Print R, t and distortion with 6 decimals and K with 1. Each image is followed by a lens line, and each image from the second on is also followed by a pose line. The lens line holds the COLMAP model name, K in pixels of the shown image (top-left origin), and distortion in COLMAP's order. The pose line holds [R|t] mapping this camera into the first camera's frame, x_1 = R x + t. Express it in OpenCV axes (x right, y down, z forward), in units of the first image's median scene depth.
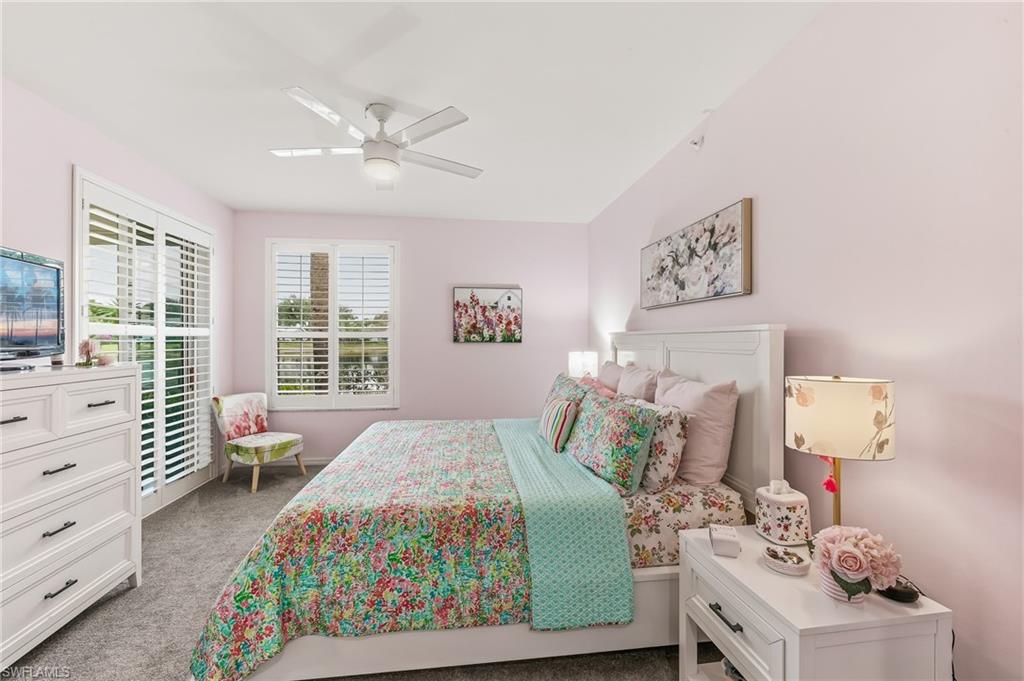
lens RADIAL K [[430.6, 0, 509.5], [0, 430.6, 341.3], [0, 0, 1]] dist [-0.003673, 0.000665]
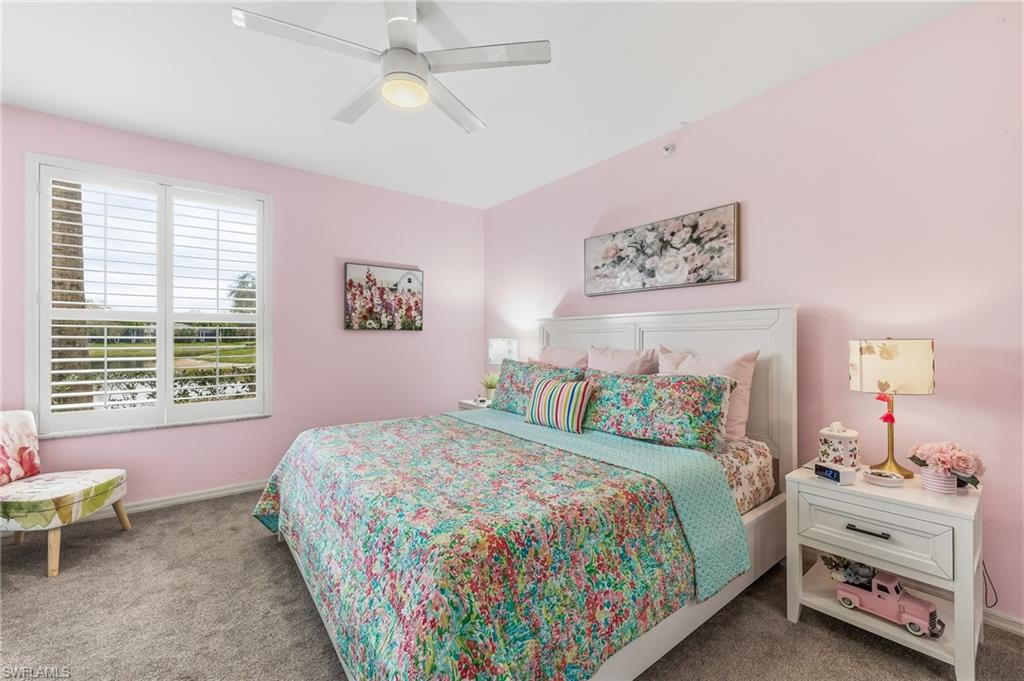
lens RADIAL K [[430.6, 0, 511.4], [0, 430.6, 338.2], [0, 0, 1]] dist [-0.003673, 0.000665]
pose [[0.857530, -0.003290, 0.514423, -0.548263], [0.005612, 0.999980, -0.002959, 0.045301], [-0.514403, 0.005424, 0.857531, 0.252883]]
